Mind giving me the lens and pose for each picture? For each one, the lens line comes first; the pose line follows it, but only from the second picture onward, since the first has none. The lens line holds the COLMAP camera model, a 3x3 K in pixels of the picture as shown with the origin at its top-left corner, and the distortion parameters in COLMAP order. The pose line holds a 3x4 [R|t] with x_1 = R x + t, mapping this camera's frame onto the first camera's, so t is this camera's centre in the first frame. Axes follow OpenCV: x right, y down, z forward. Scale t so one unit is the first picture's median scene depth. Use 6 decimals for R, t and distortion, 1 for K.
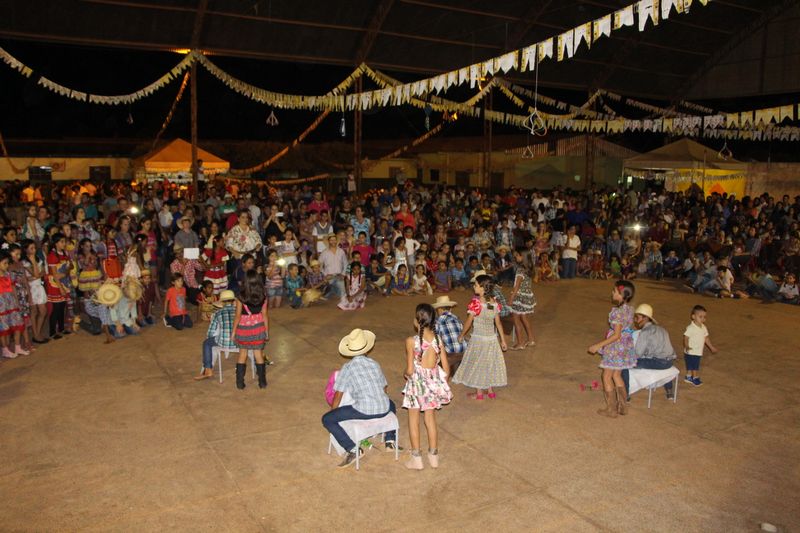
lens RADIAL K [[660.4, 0, 395.2], [0, 660.4, 265.0], [0, 0, 1]] dist [-0.182783, 0.158966]
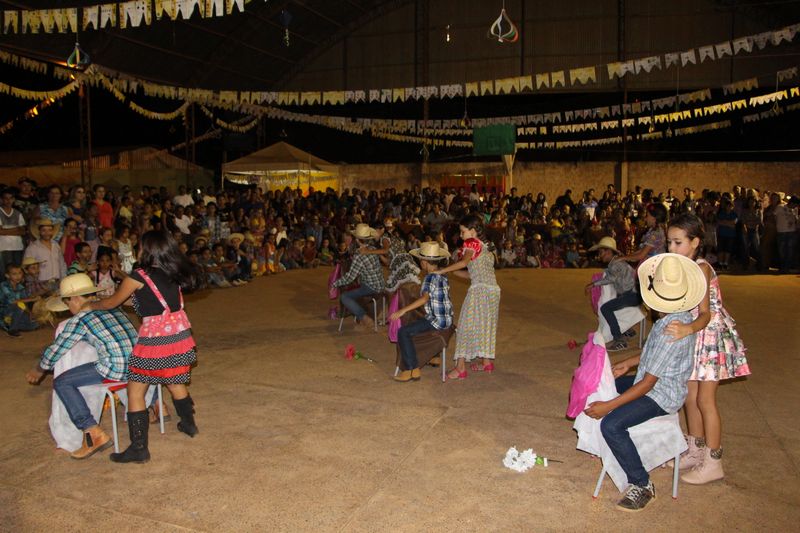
lens RADIAL K [[660.4, 0, 395.2], [0, 660.4, 265.0], [0, 0, 1]] dist [-0.182783, 0.158966]
pose [[0.753605, -0.081160, 0.652298, -0.131376], [0.106961, 0.994263, 0.000135, 0.018653], [-0.648566, 0.069669, 0.757963, 0.155671]]
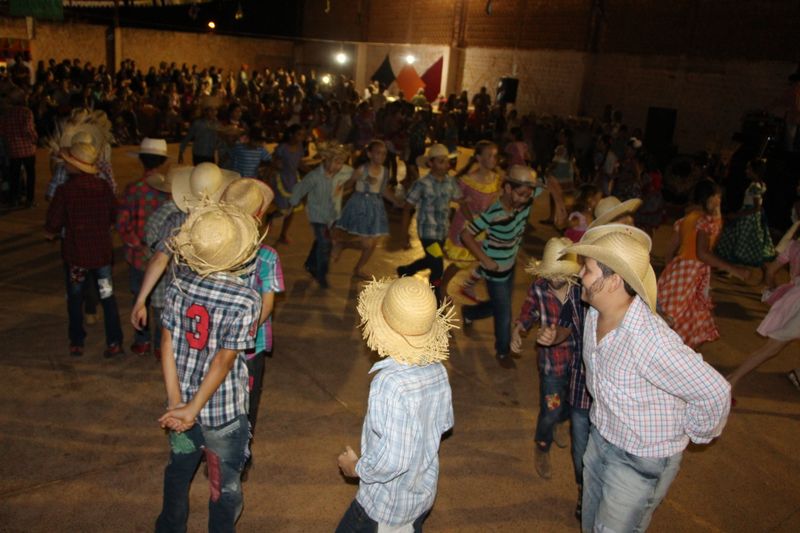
lens RADIAL K [[650.6, 0, 395.6], [0, 650.6, 267.7], [0, 0, 1]] dist [-0.186215, 0.151389]
pose [[-0.110796, -0.316792, 0.942001, -0.309182], [0.063968, 0.943599, 0.324853, -0.047794], [-0.991782, 0.096250, -0.084283, 0.407462]]
